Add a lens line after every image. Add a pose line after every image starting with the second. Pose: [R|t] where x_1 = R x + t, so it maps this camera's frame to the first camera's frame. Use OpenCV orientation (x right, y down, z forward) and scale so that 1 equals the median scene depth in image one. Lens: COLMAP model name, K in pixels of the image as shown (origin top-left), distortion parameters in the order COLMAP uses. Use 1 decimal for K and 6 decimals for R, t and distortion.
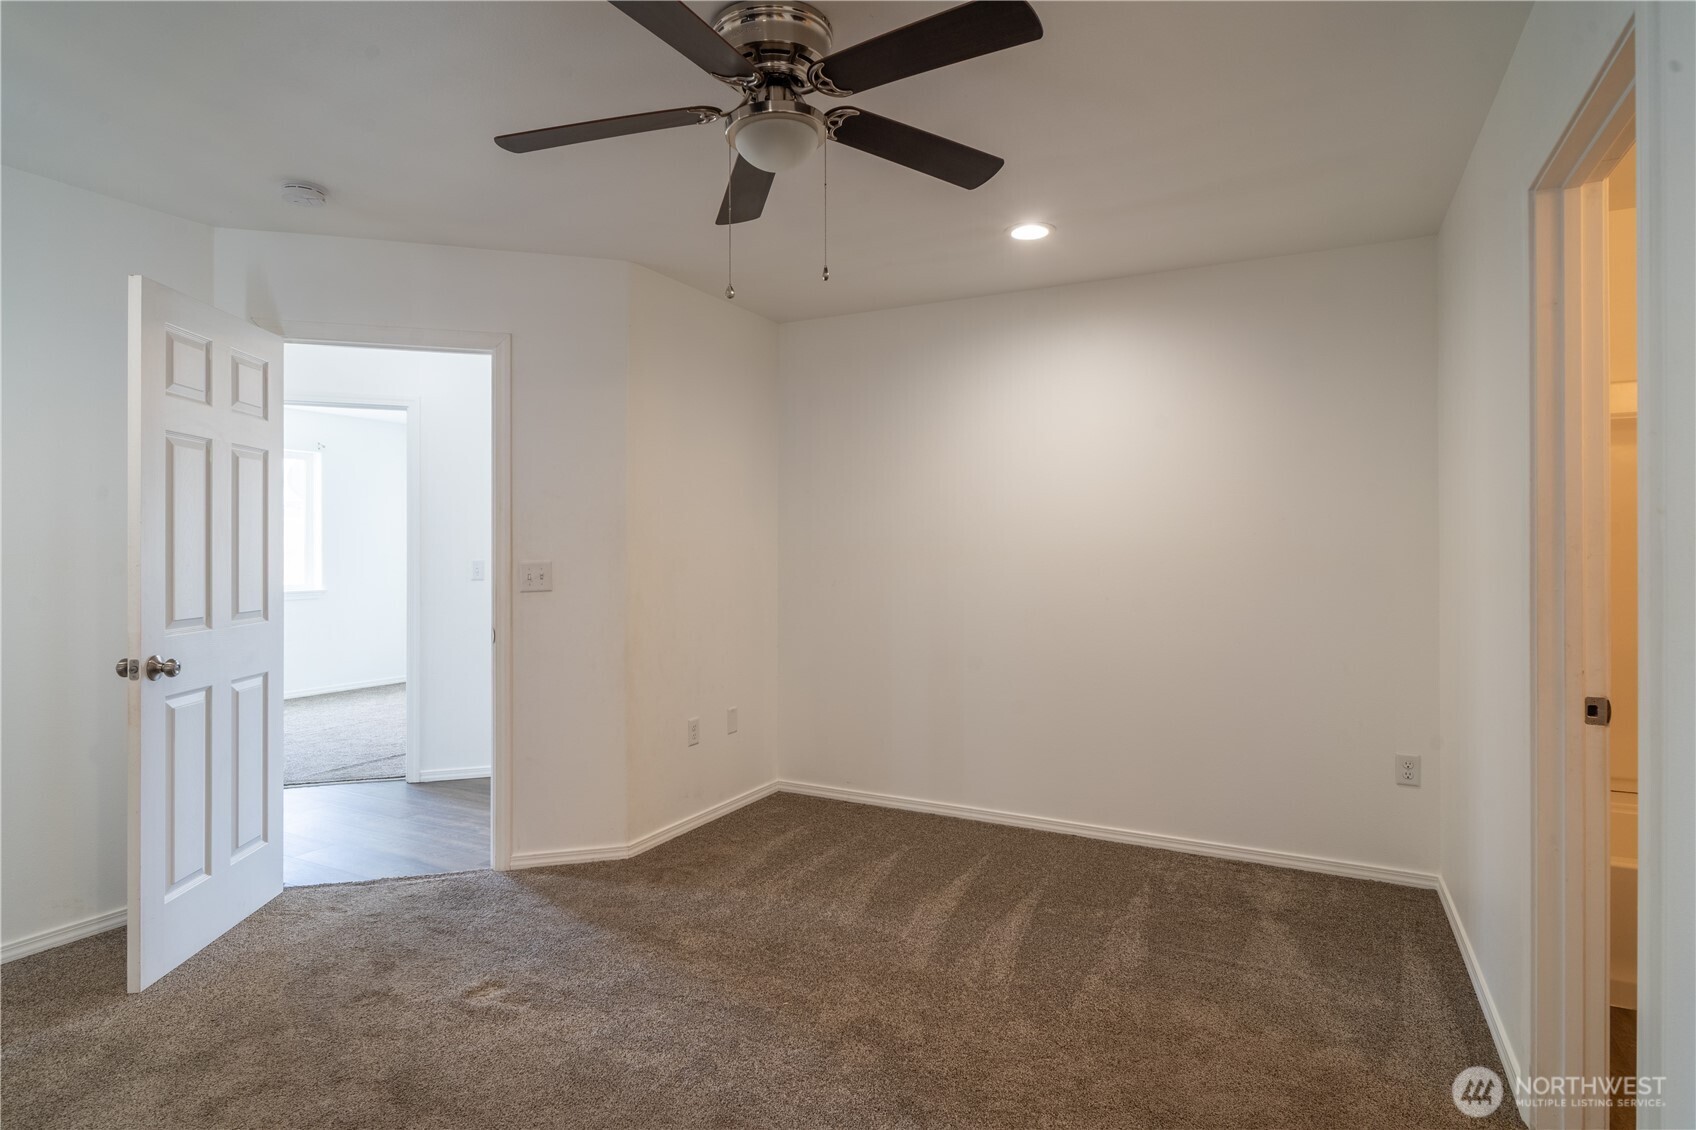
lens RADIAL K [[892.5, 0, 844.7], [0, 892.5, 549.7], [0, 0, 1]] dist [-0.009831, 0.002978]
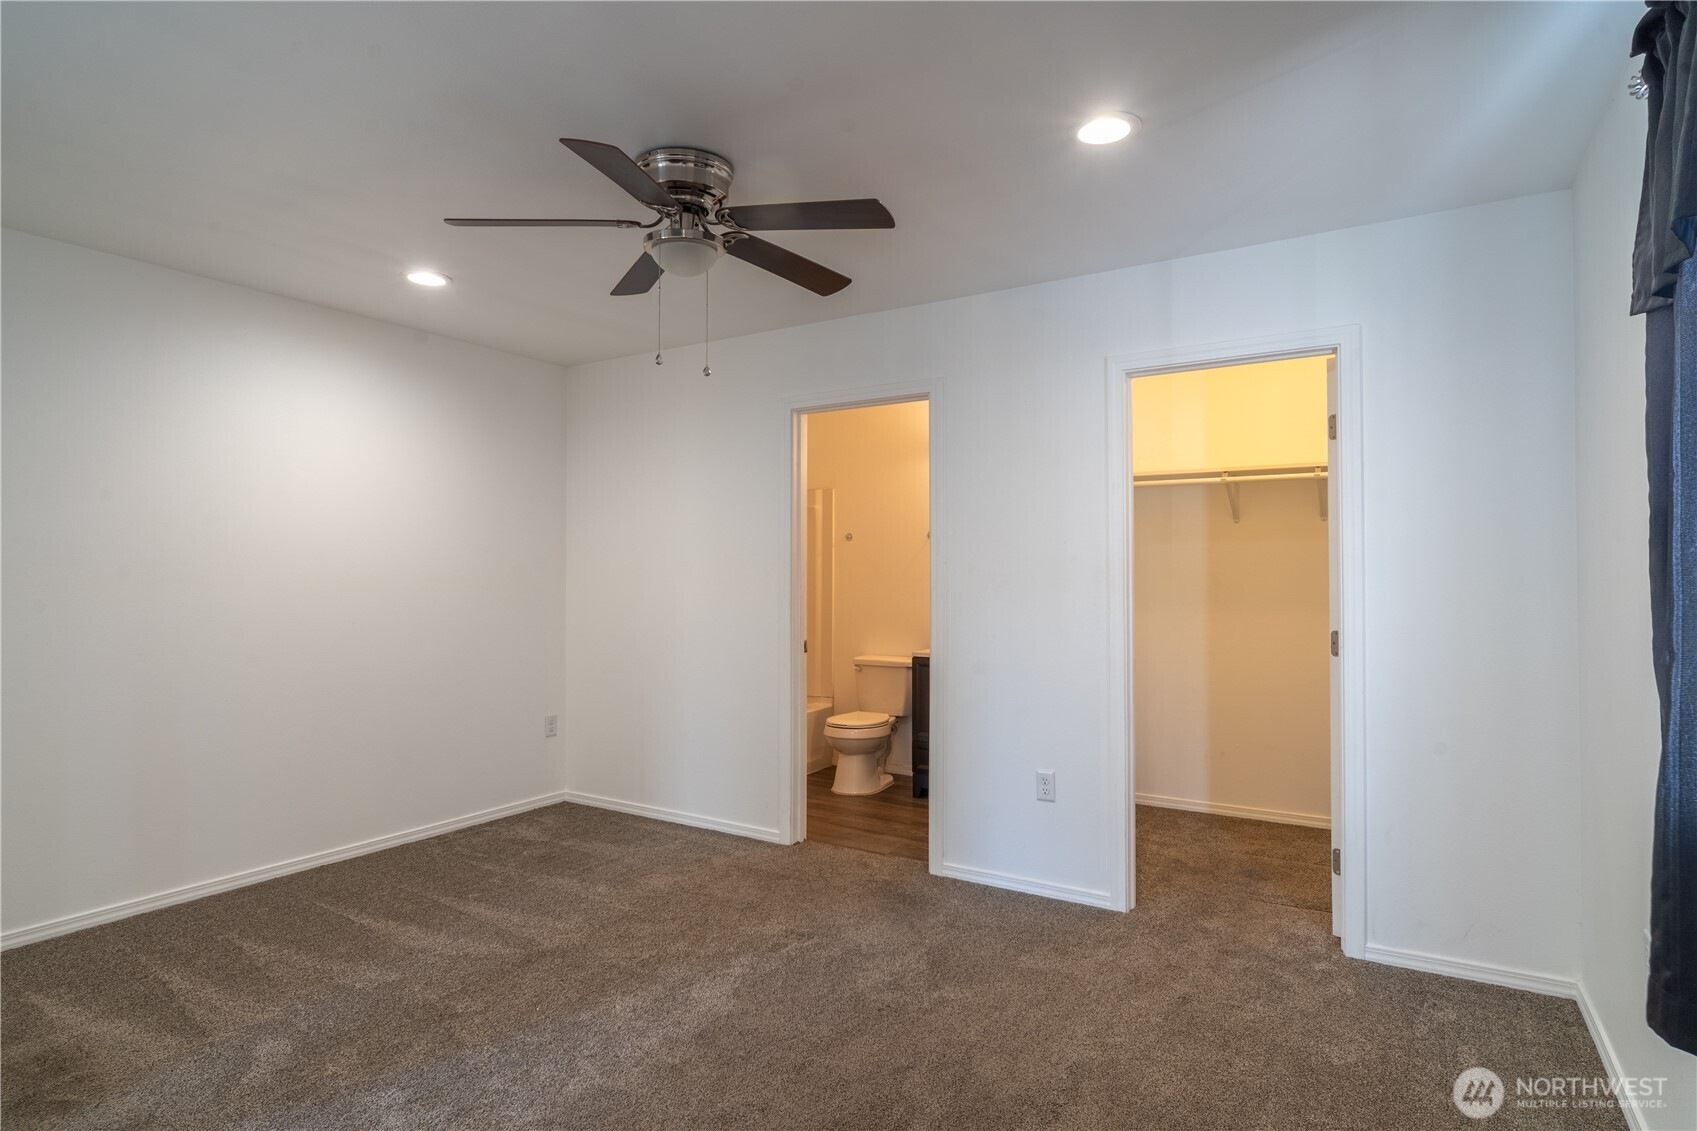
lens RADIAL K [[893.1, 0, 841.6], [0, 893.1, 560.7], [0, 0, 1]] dist [-0.009831, 0.002978]
pose [[0.093752, 0.006025, 0.995577, -0.759698], [0.002110, 0.999978, -0.006250, -0.013088], [-0.995593, 0.002687, 0.093737, 0.370826]]
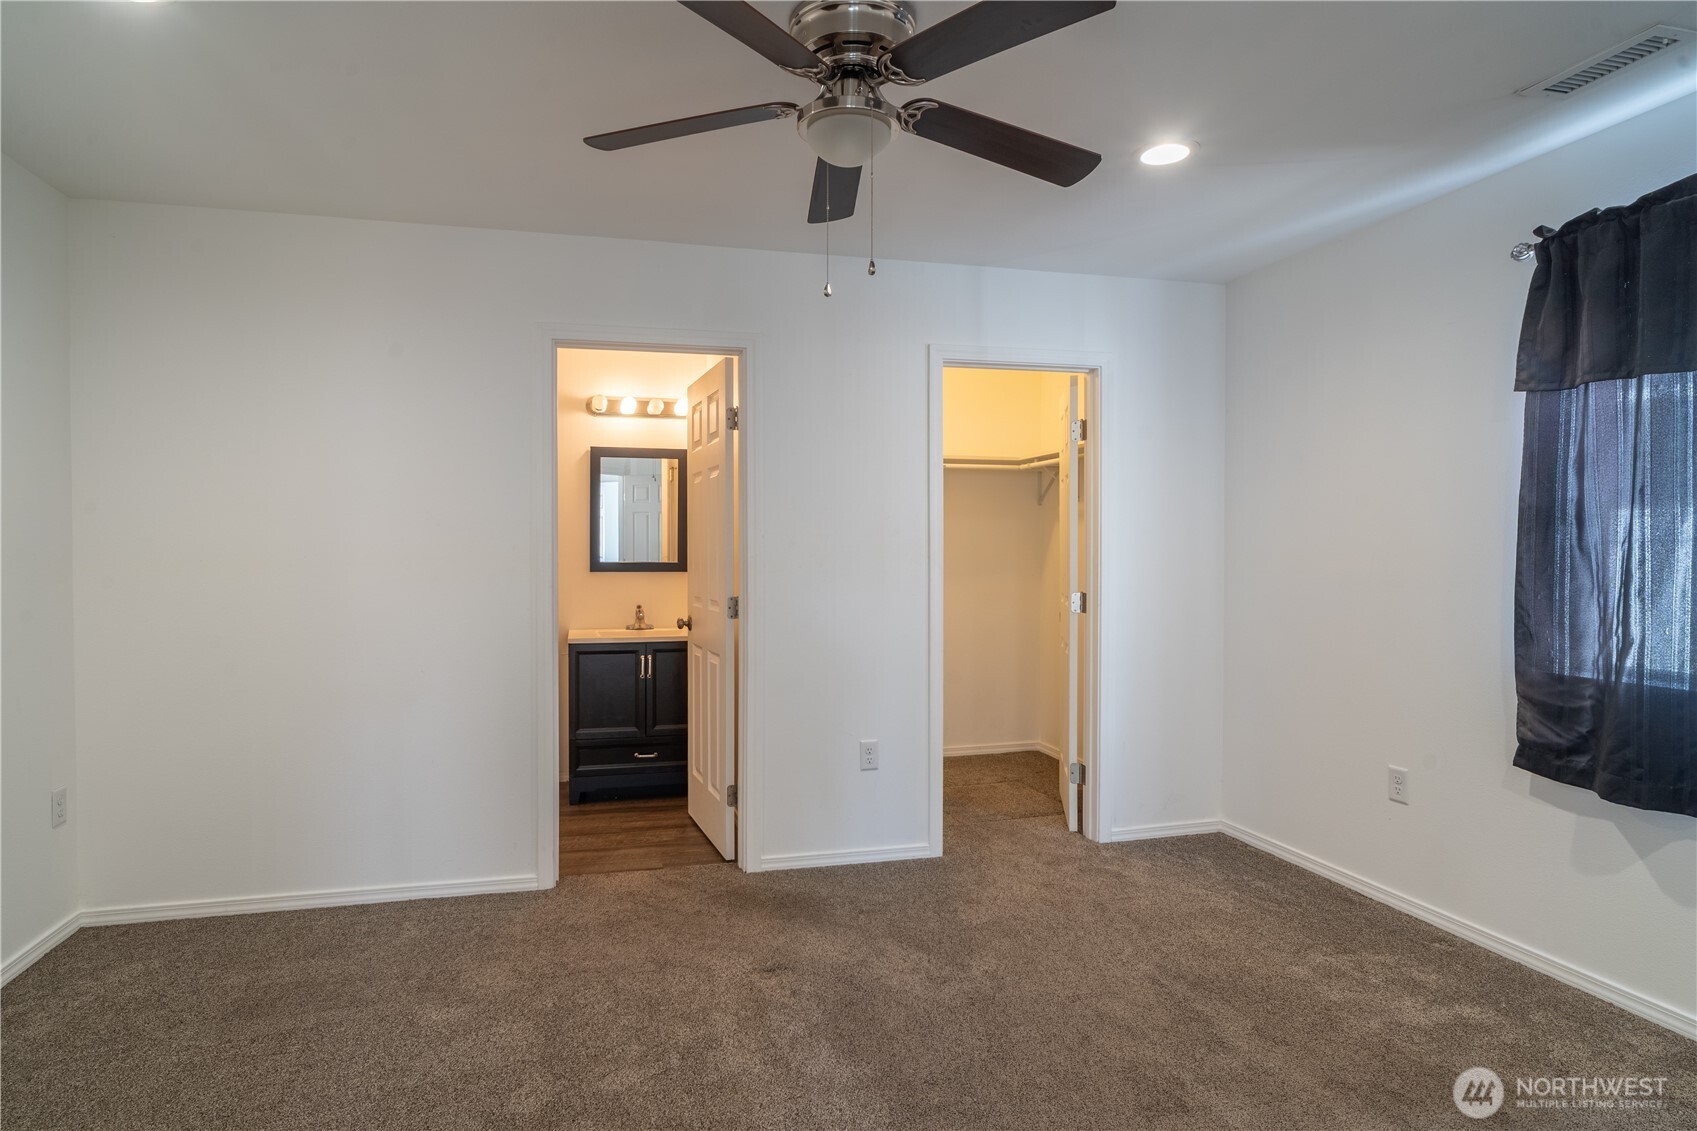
lens RADIAL K [[893.1, 0, 789.6], [0, 893.1, 571.3], [0, 0, 1]] dist [-0.009831, 0.002978]
pose [[-0.637903, -0.026970, 0.769644, -0.461518], [-0.002321, 0.999449, 0.033099, -0.011488], [-0.770113, 0.019327, -0.637615, 0.964586]]
